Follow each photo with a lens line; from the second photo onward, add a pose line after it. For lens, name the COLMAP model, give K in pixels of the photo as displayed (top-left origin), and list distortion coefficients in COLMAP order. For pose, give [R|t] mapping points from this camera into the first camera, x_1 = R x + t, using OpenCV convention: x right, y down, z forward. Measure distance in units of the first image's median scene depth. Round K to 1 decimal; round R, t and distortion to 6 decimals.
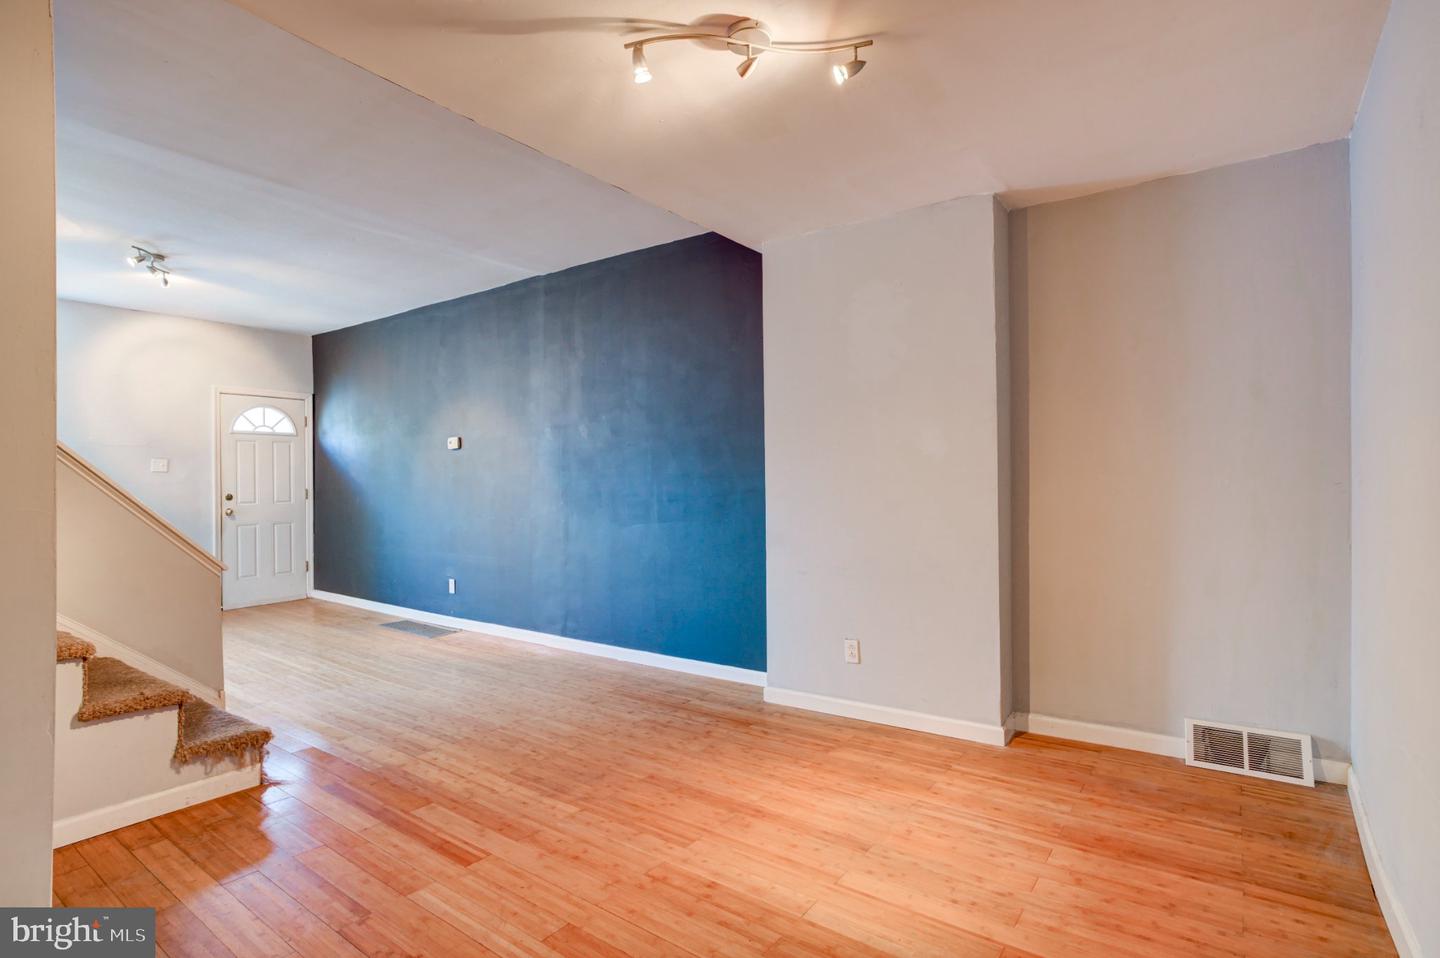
lens RADIAL K [[712.0, 0, 724.0], [0, 712.0, 480.8], [0, 0, 1]] dist [-0.026455, 0.023404]
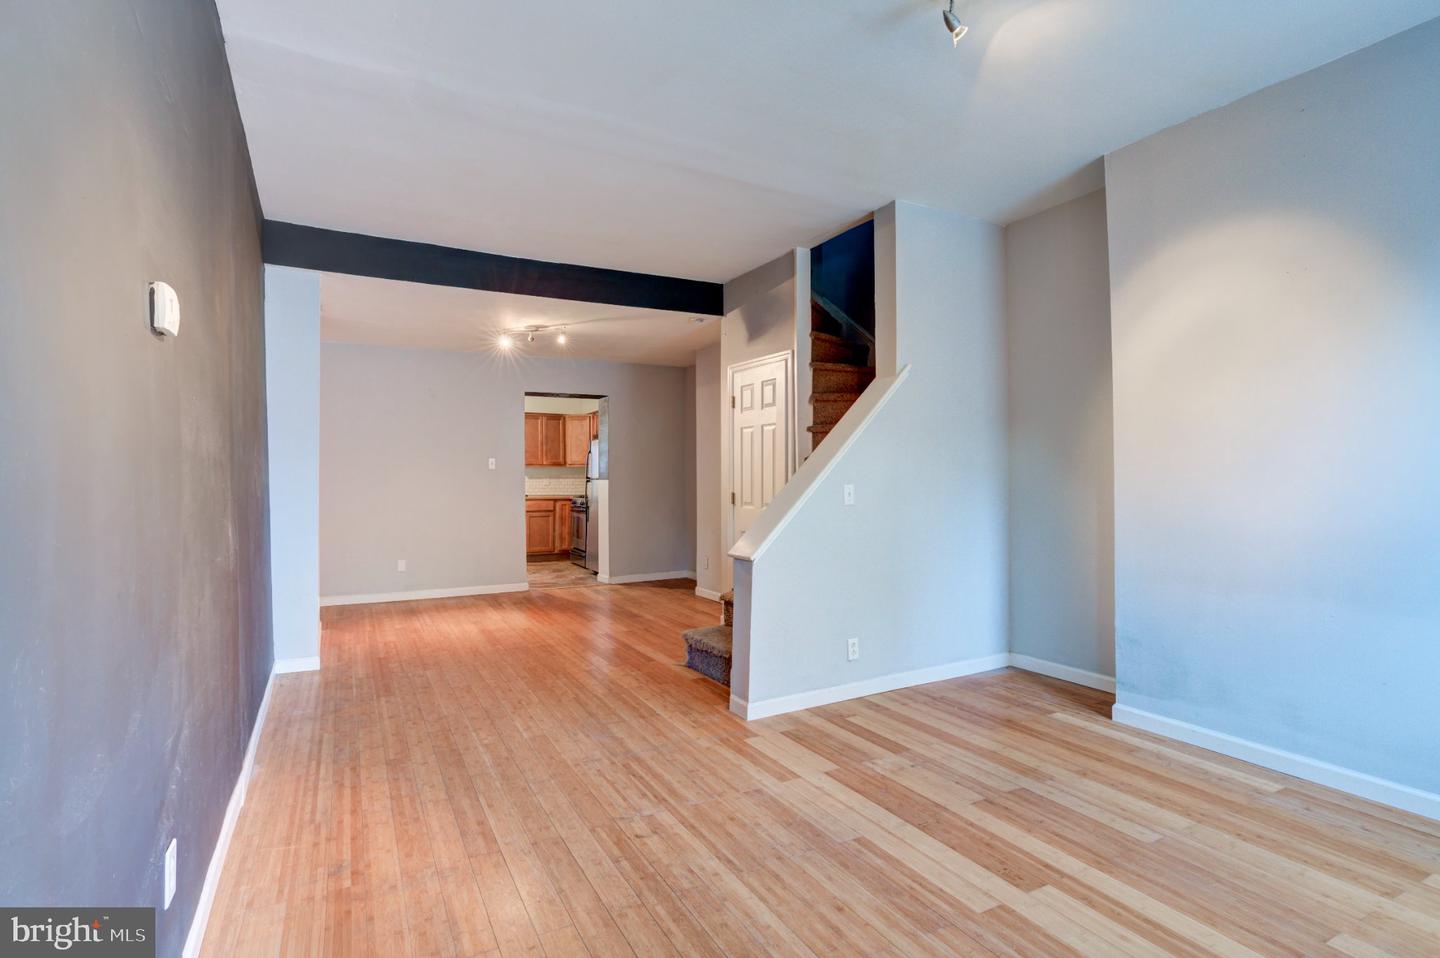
lens RADIAL K [[712.0, 0, 724.0], [0, 712.0, 480.8], [0, 0, 1]] dist [-0.026455, 0.023404]
pose [[-0.901940, 0.013743, 0.431642, -0.949639], [0.012899, 0.999905, -0.004882, 0.016308], [-0.431668, 0.001164, -0.902032, 1.607392]]
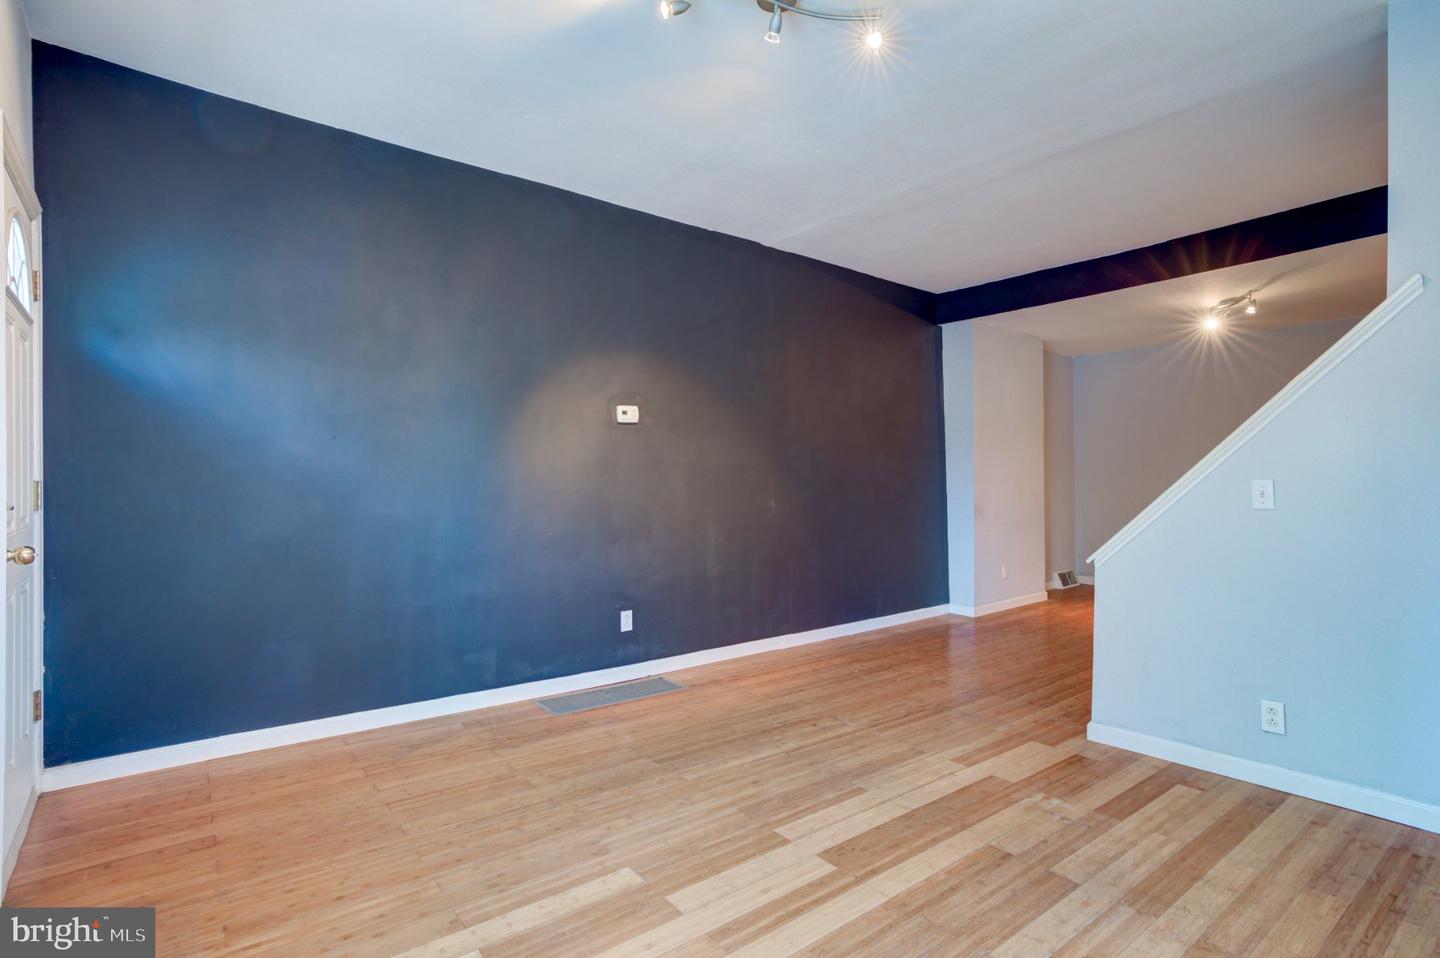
lens RADIAL K [[712.0, 0, 724.0], [0, 712.0, 480.8], [0, 0, 1]] dist [-0.026455, 0.023404]
pose [[0.271209, 0.008591, 0.962482, -1.441942], [-0.001409, 0.999963, -0.008528, 0.025305], [-0.962519, 0.000957, 0.271211, 1.015180]]
